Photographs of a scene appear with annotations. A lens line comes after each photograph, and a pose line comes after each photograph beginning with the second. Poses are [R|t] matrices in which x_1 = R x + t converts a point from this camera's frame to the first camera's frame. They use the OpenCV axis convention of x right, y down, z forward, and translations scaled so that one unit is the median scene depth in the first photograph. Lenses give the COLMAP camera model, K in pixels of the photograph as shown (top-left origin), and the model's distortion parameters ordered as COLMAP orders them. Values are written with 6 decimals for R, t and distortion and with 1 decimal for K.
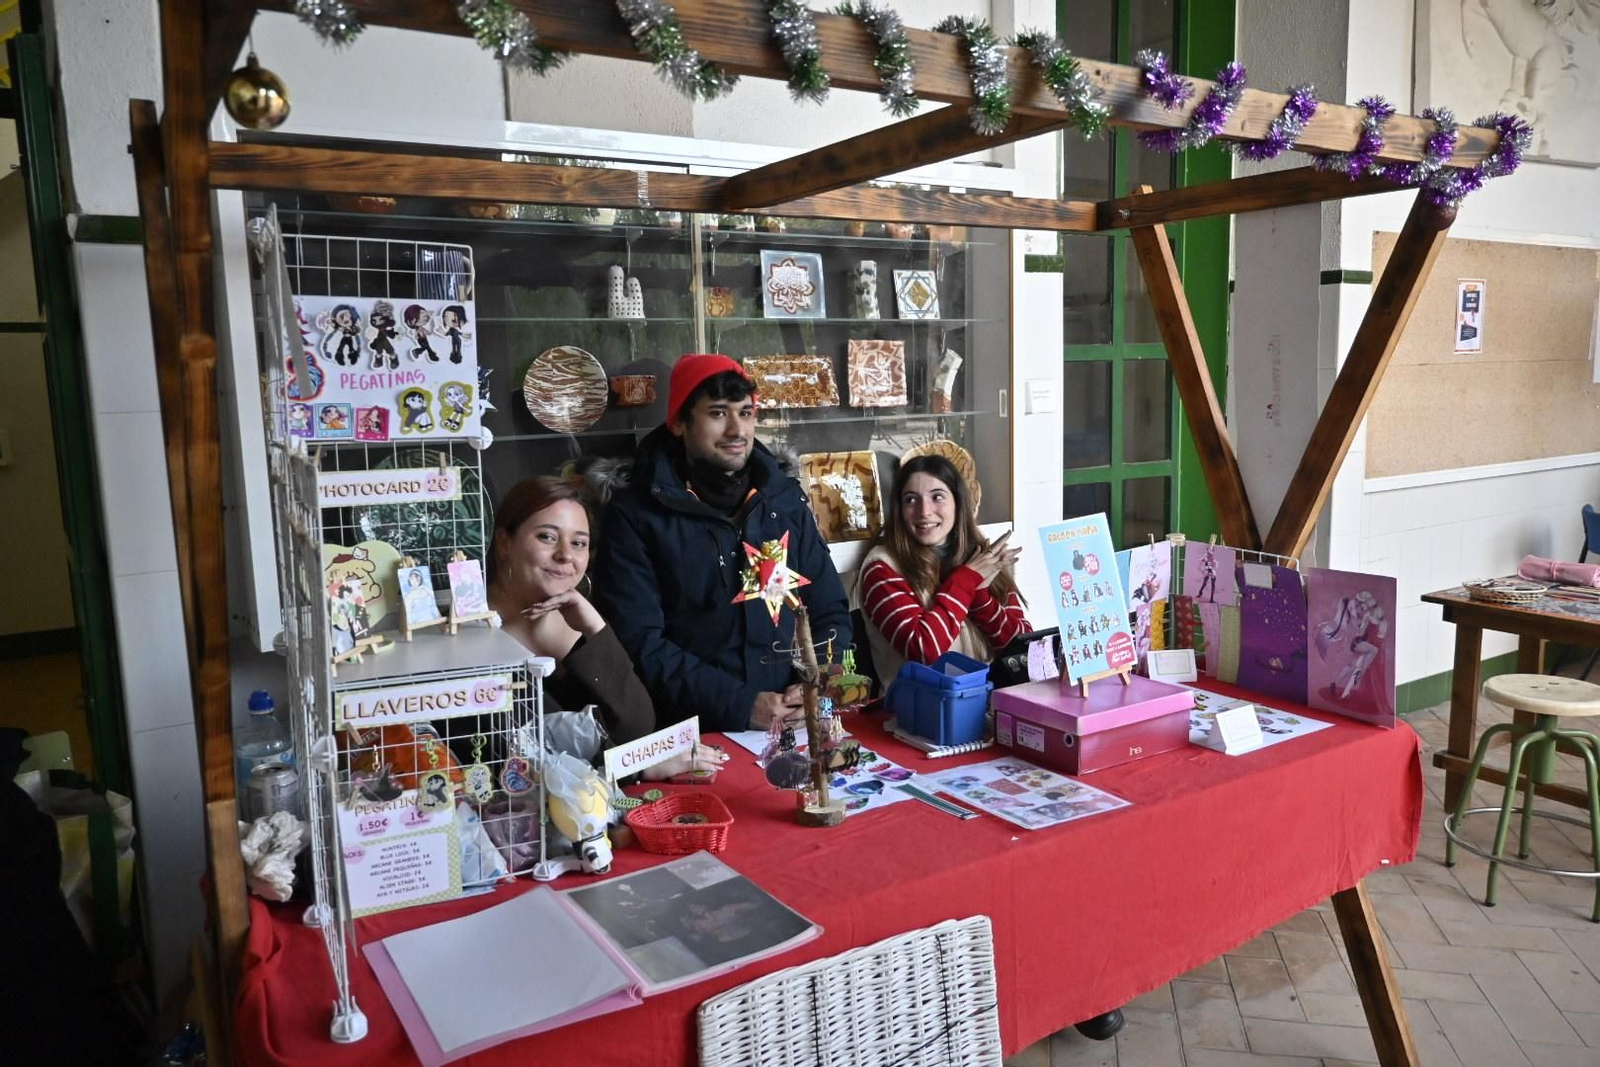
lens RADIAL K [[1164.7, 0, 802.0], [0, 1164.7, 535.8], [0, 0, 1]] dist [0.048566, 0.005491]
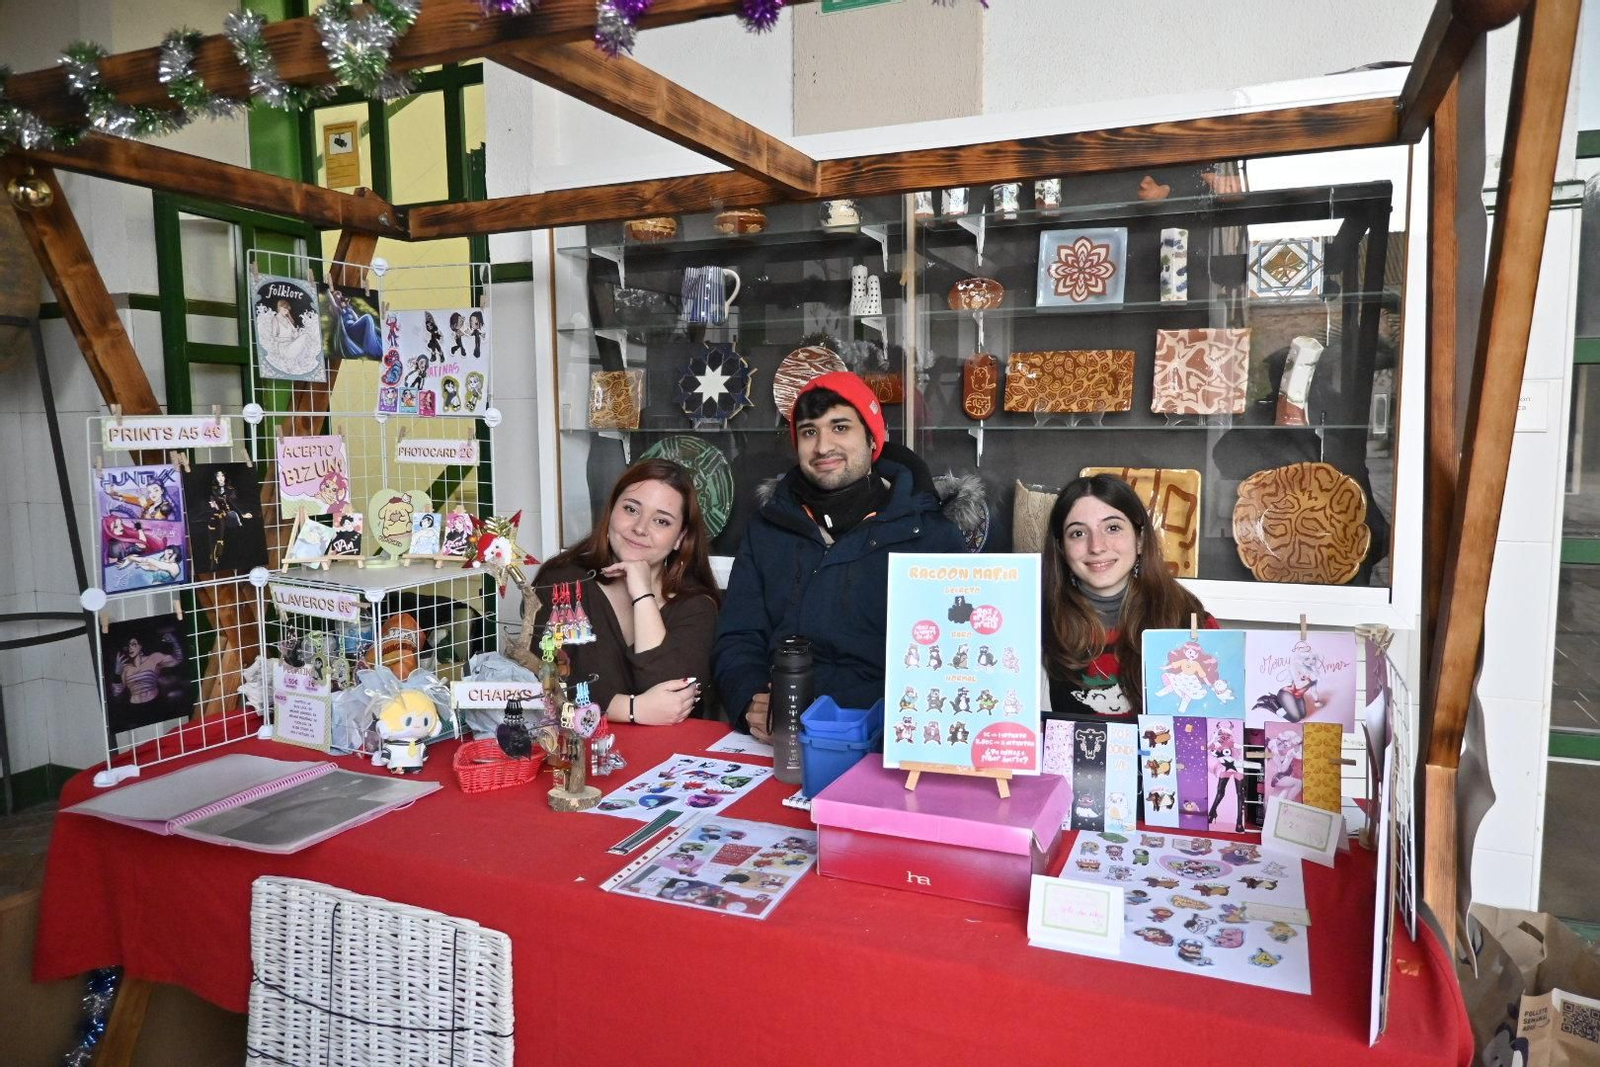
lens RADIAL K [[1087.6, 0, 800.6], [0, 1087.6, 526.2], [0, 0, 1]] dist [-0.002496, -0.001226]
pose [[0.561311, 0.100251, -0.821511, 0.791684], [-0.120803, 0.991929, 0.038507, -0.048550], [0.818741, 0.077627, 0.568891, 0.567997]]
